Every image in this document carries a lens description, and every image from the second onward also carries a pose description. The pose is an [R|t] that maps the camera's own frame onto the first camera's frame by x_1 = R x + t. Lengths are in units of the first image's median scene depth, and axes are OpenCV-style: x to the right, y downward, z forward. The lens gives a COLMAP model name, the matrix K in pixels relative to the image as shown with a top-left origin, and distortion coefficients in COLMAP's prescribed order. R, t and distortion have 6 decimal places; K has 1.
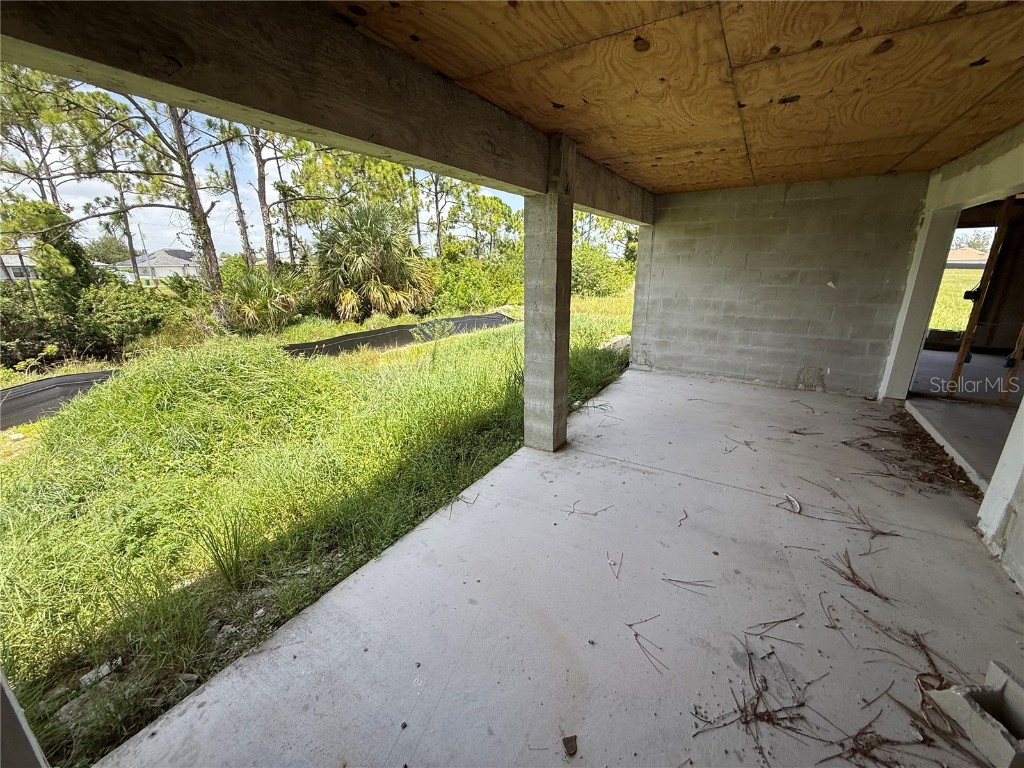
lens RADIAL K [[405.1, 0, 512.0], [0, 405.1, 384.0], [0, 0, 1]] dist [-0.000735, 0.000120]
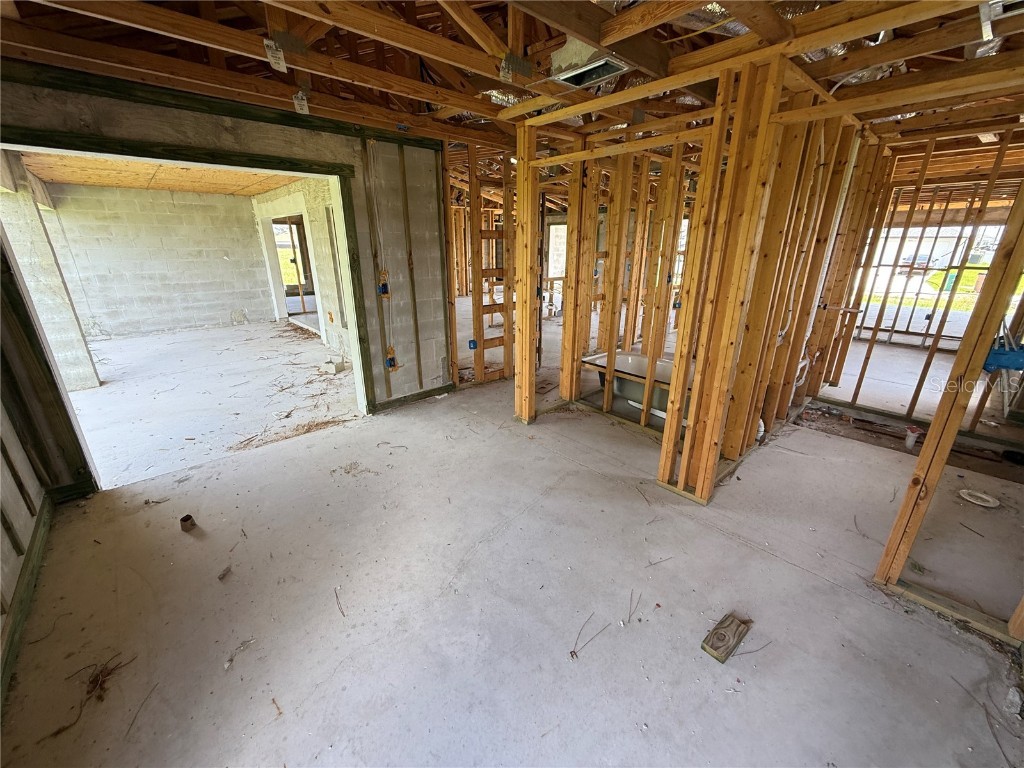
lens RADIAL K [[405.1, 0, 512.0], [0, 405.1, 384.0], [0, 0, 1]] dist [-0.000735, 0.000120]
pose [[0.272721, -0.308891, 0.911158, -0.541092], [0.269166, 0.933736, 0.235980, 0.153066], [-0.923674, 0.180896, 0.337792, -0.526694]]
